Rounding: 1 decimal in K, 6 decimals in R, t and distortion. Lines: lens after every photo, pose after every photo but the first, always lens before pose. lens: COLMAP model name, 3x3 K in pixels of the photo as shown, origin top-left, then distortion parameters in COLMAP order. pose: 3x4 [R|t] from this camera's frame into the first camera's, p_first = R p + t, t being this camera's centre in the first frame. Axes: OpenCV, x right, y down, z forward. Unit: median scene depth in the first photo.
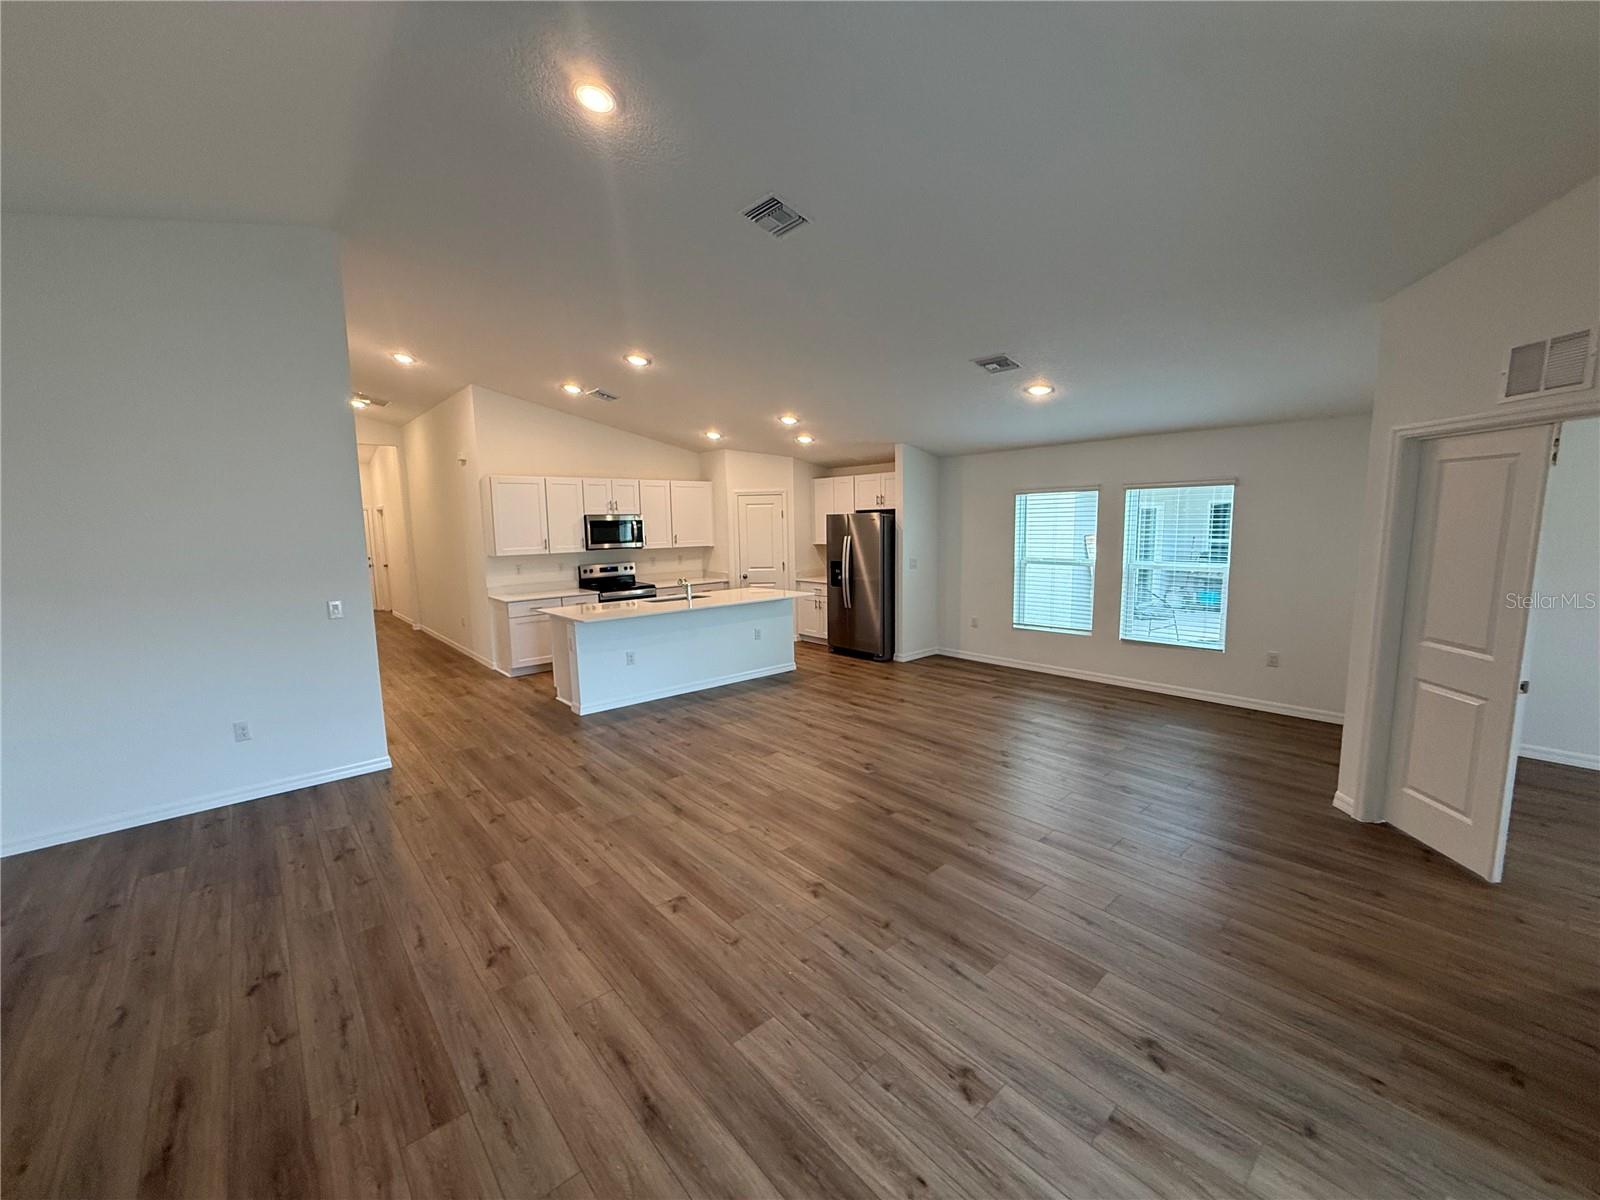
lens RADIAL K [[638.8, 0, 796.2], [0, 638.8, 585.3], [0, 0, 1]] dist [-0.003769, 0.000615]
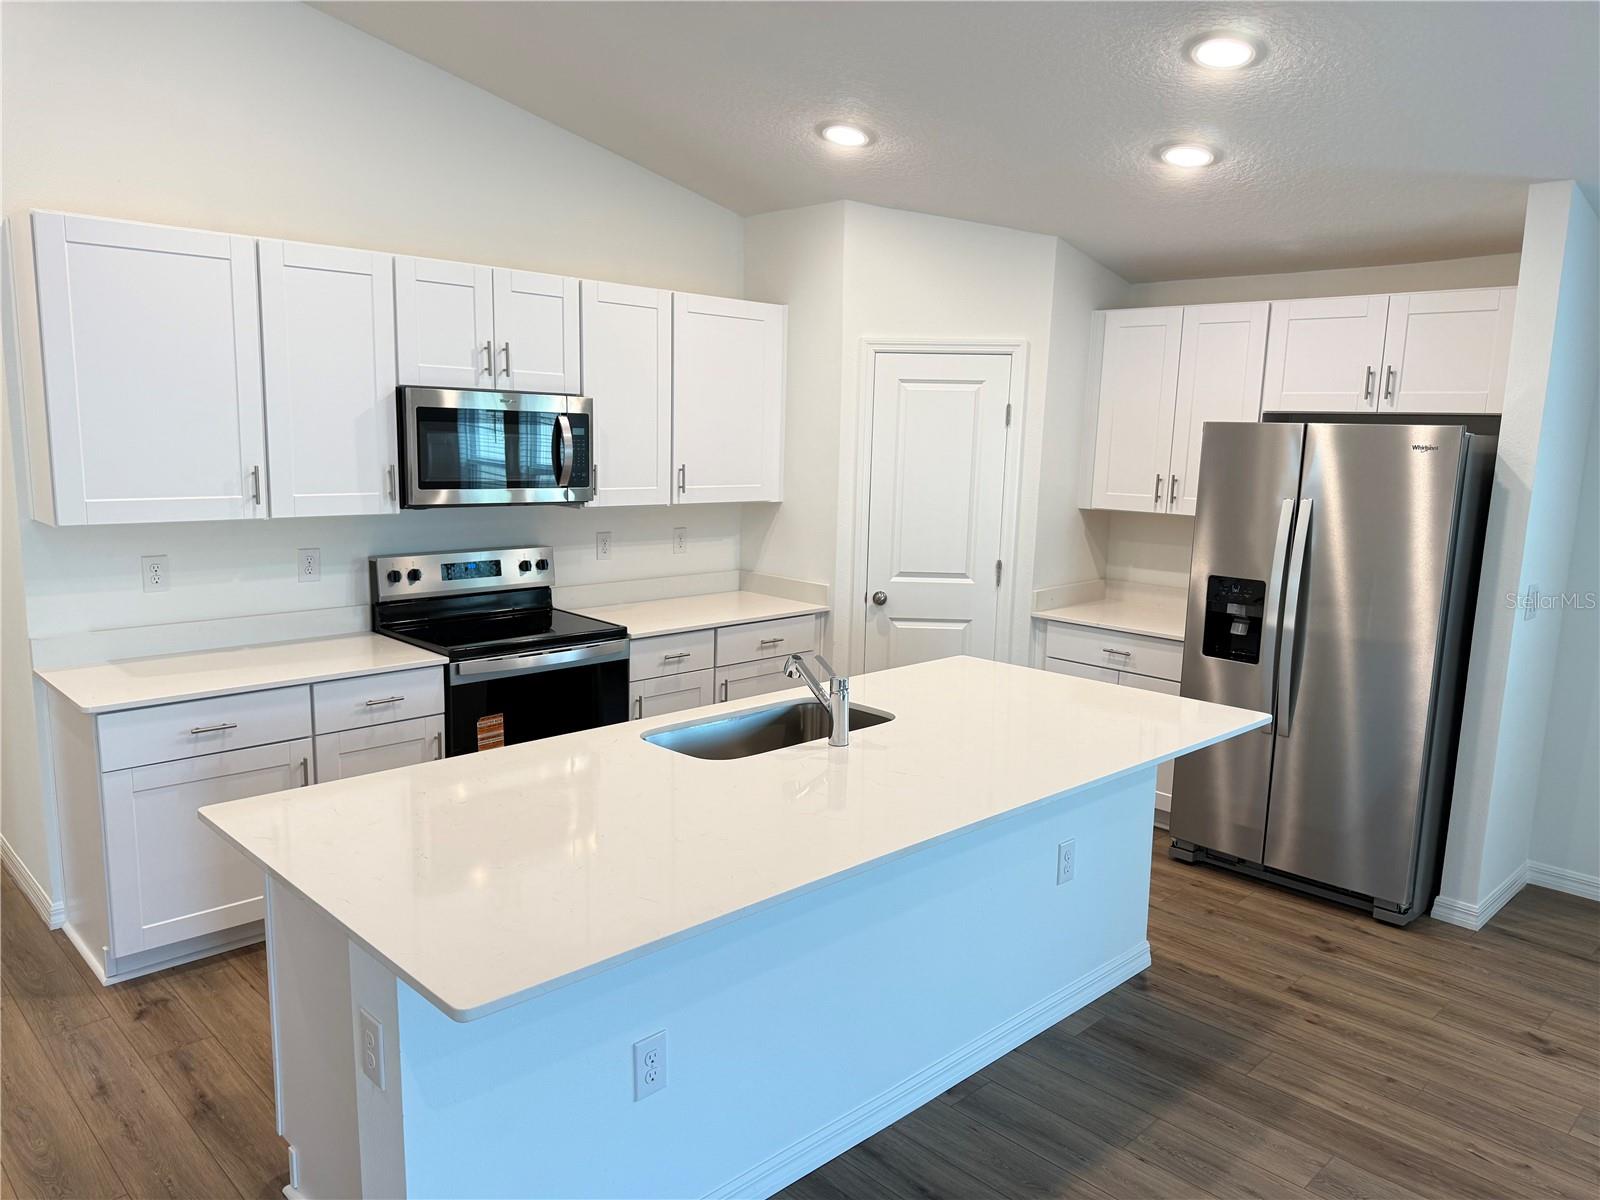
lens RADIAL K [[1127.1, 0, 805.9], [0, 1127.1, 600.1], [0, 0, 1]] dist [0.014738, -0.015133]
pose [[0.997059, 0.036185, 0.067559, -0.216515], [-0.039593, 0.997974, 0.049804, -0.056010], [-0.065620, -0.052333, 0.996471, 0.575482]]
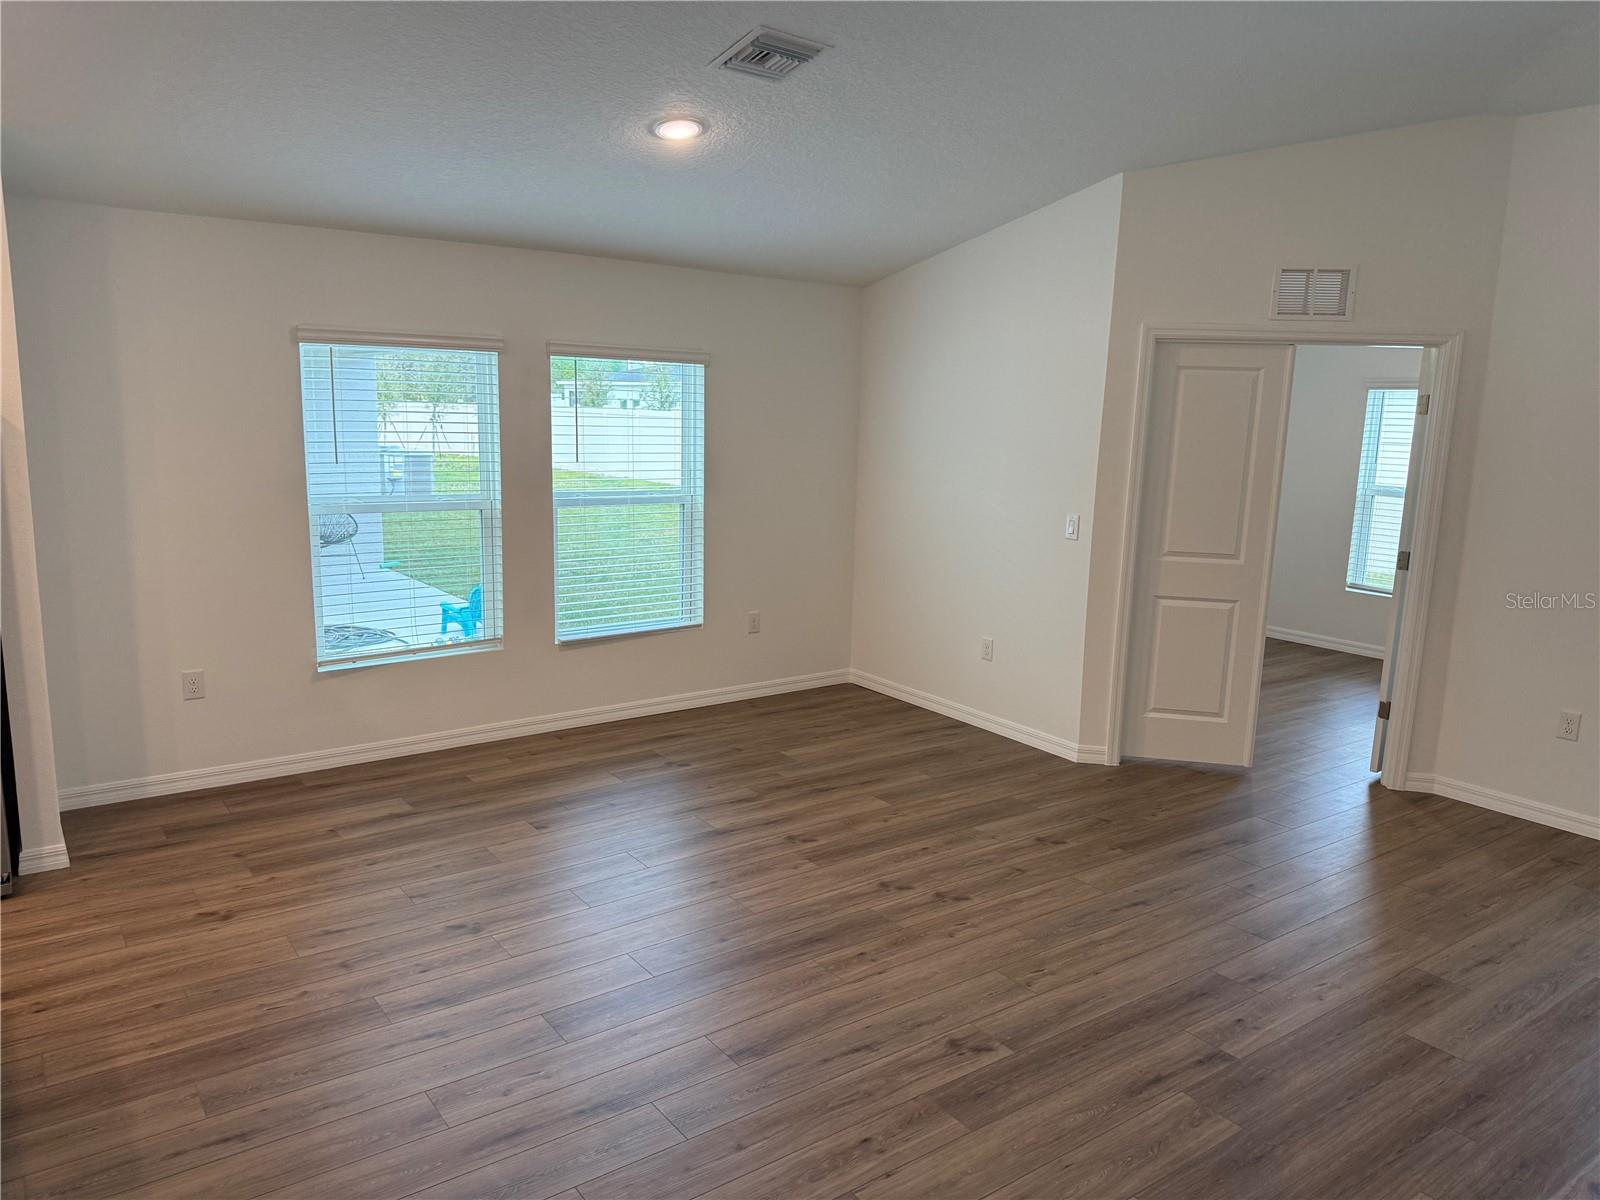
lens RADIAL K [[1127.1, 0, 796.5], [0, 1127.1, 590.6], [0, 0, 1]] dist [0.014738, -0.015133]
pose [[0.089306, -0.143329, 0.985637, -0.366431], [0.076359, 0.987664, 0.136705, -0.066786], [-0.993073, 0.063054, 0.099149, 0.681875]]
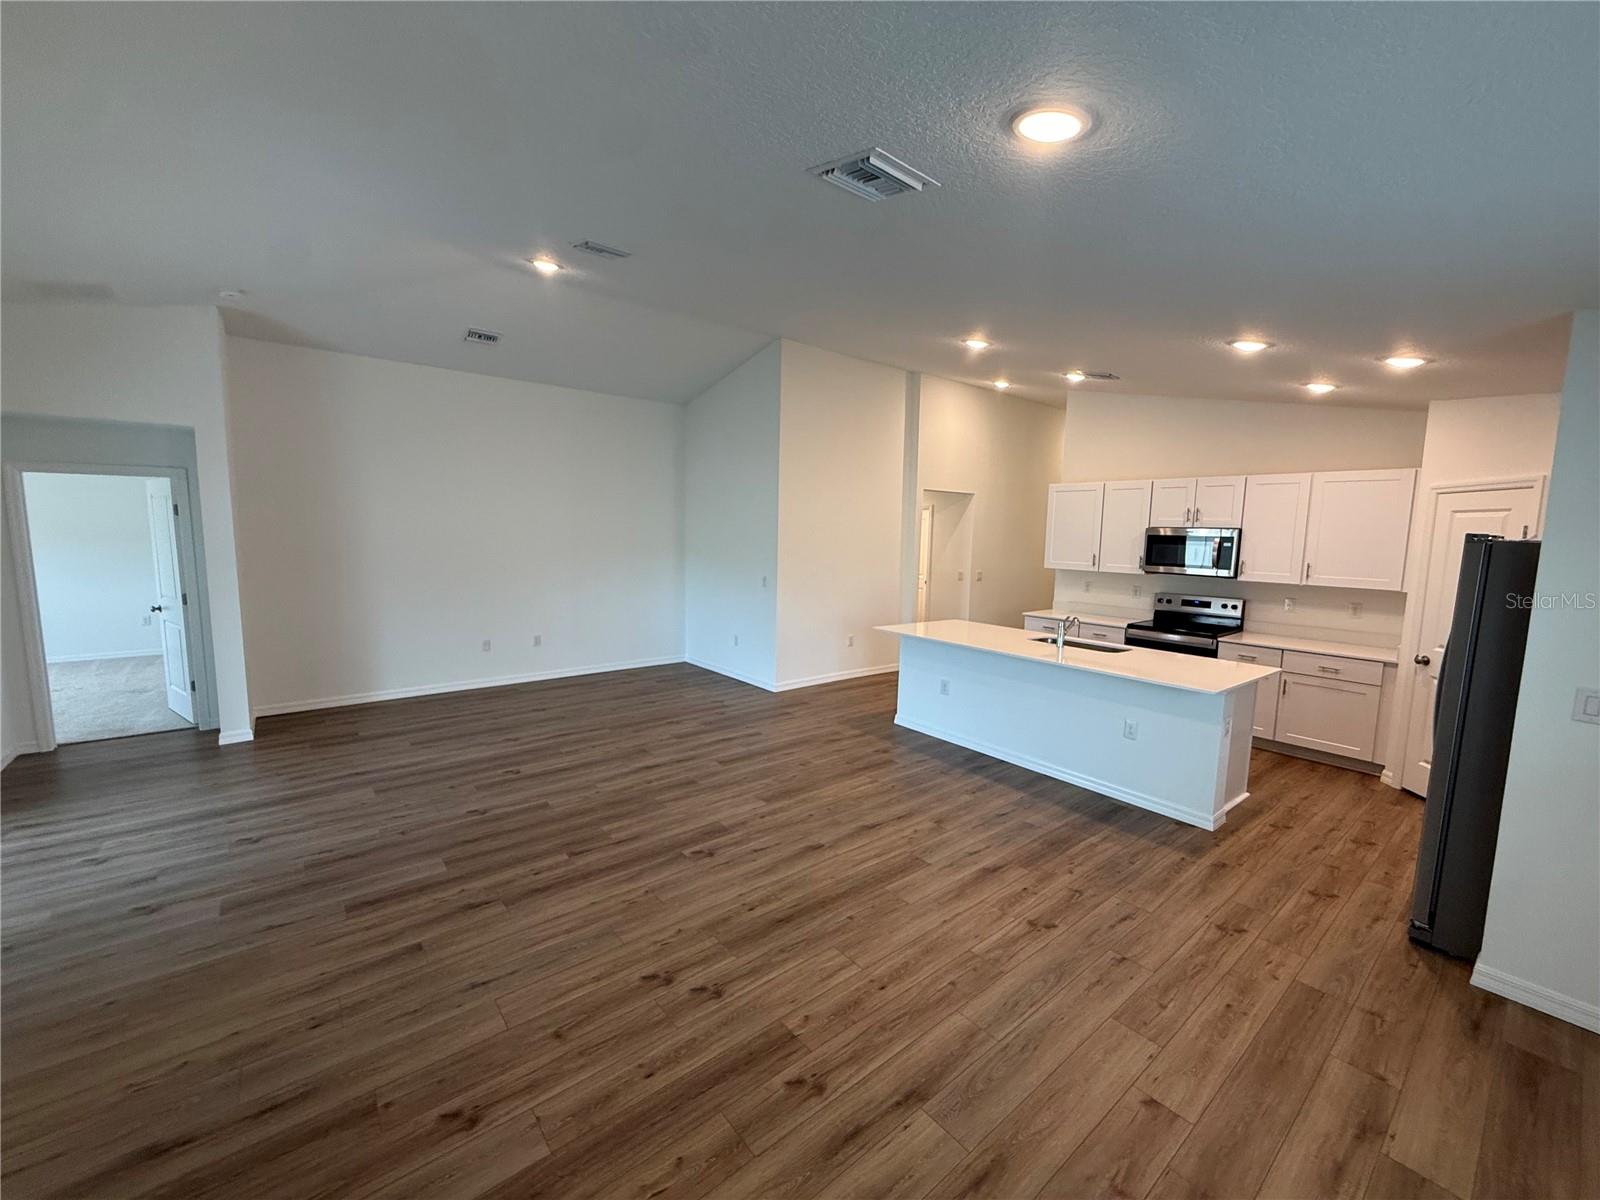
lens RADIAL K [[638.8, 0, 800.1], [0, 638.8, 612.5], [0, 0, 1]] dist [-0.003769, 0.000615]
pose [[-0.036719, 0.148057, -0.988297, 0.554019], [-0.122065, 0.980894, 0.151483, -0.088890], [0.991843, 0.126198, -0.017945, 0.731506]]
